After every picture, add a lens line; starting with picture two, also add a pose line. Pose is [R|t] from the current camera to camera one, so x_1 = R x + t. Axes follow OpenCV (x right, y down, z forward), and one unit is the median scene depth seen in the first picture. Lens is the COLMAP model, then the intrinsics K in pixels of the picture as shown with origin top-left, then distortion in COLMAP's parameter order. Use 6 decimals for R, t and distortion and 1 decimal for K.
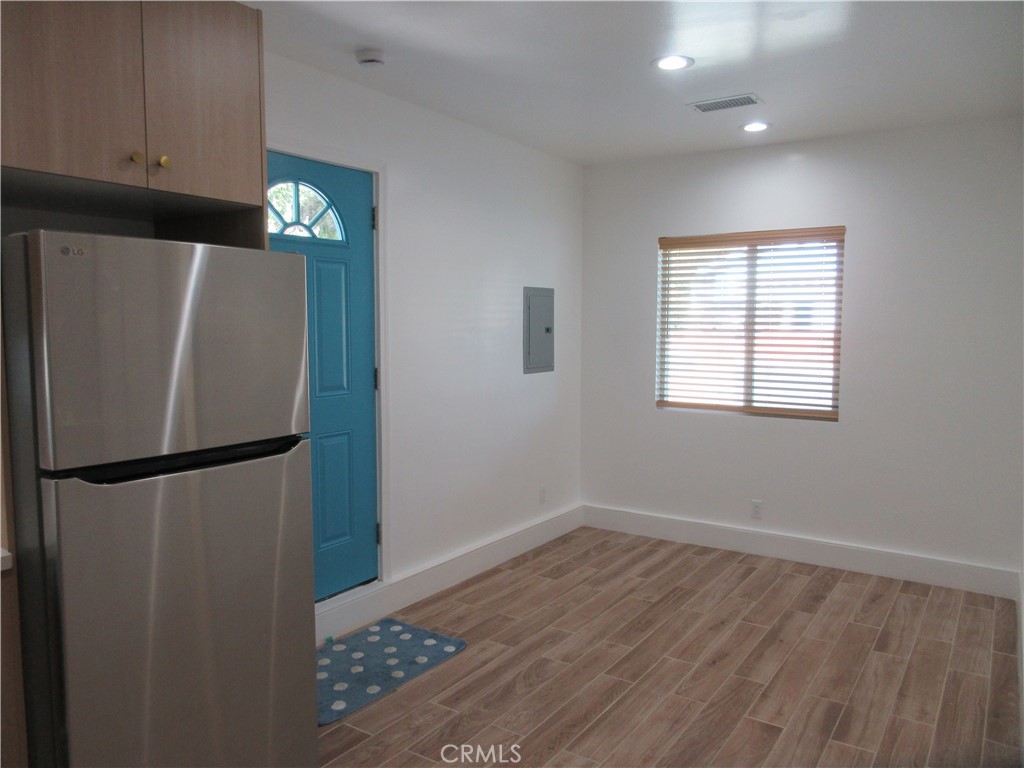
lens RADIAL K [[757.5, 0, 512.3], [0, 757.5, 381.6], [0, 0, 1]] dist [0.005280, -0.003867]
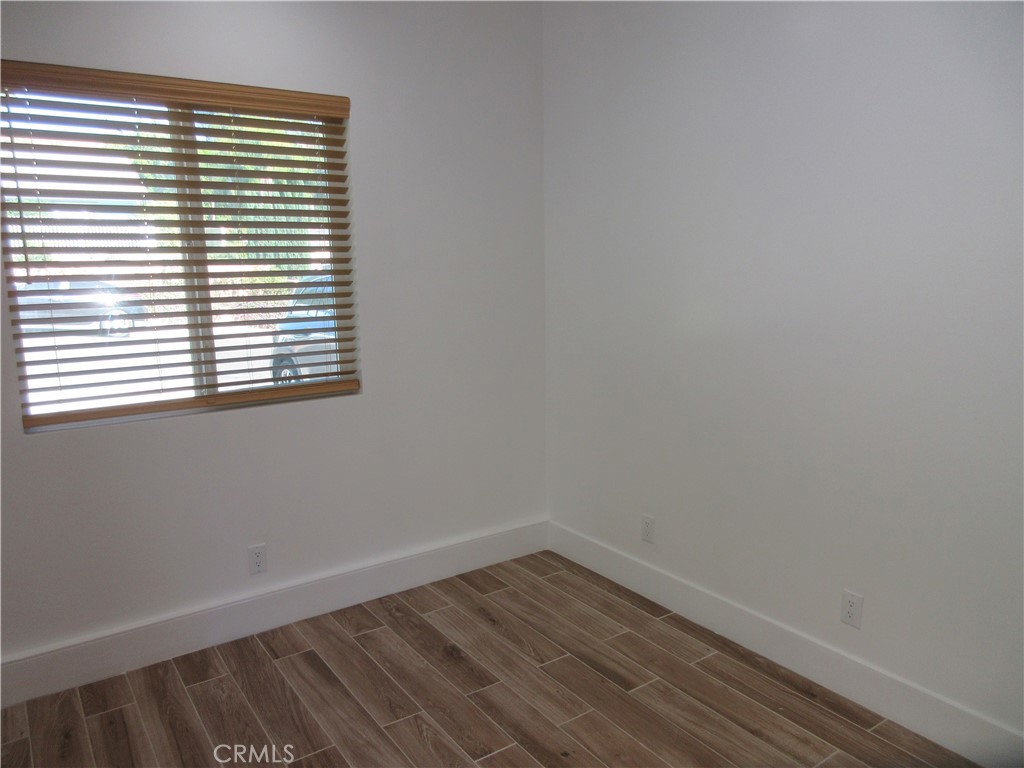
lens RADIAL K [[757.5, 0, 507.8], [0, 757.5, 387.3], [0, 0, 1]] dist [0.005280, -0.003867]
pose [[0.366047, -0.177437, 0.913524, -0.170227], [0.084304, 0.983941, 0.157333, -0.057876], [-0.926770, 0.019423, 0.375127, 0.728079]]
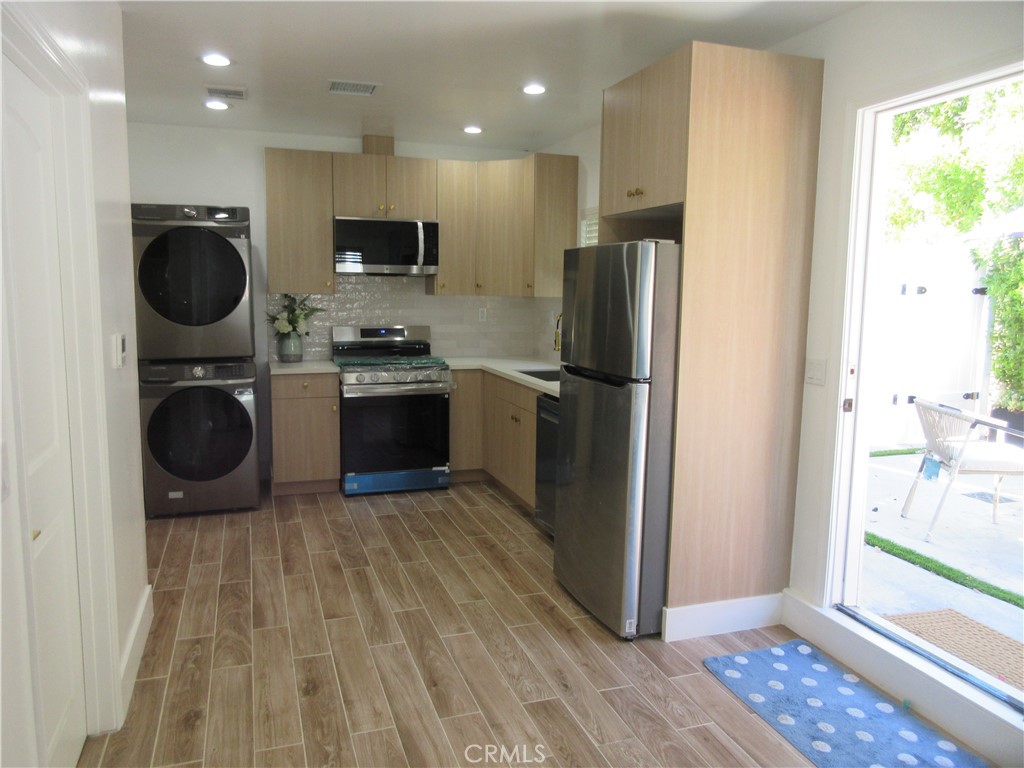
lens RADIAL K [[757.5, 0, 514.5], [0, 757.5, 381.3], [0, 0, 1]] dist [0.005280, -0.003867]
pose [[-0.600730, 0.090375, -0.794327, 0.534051], [-0.075769, 0.982681, 0.169107, -0.079502], [0.795853, 0.161773, -0.583479, 0.965234]]
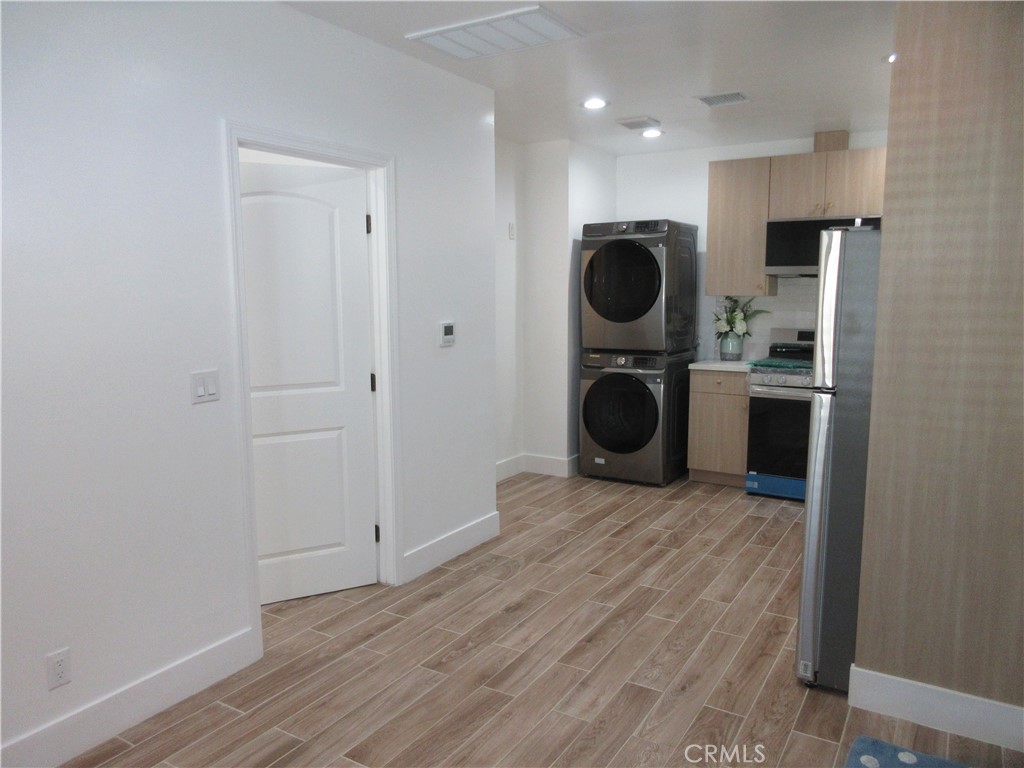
lens RADIAL K [[757.5, 0, 517.3], [0, 757.5, 387.5], [0, 0, 1]] dist [0.005280, -0.003867]
pose [[-0.998881, 0.003862, -0.047126, 0.139973], [-0.005970, 0.978383, 0.206713, -0.099369], [0.046906, 0.206763, -0.977266, 1.265237]]
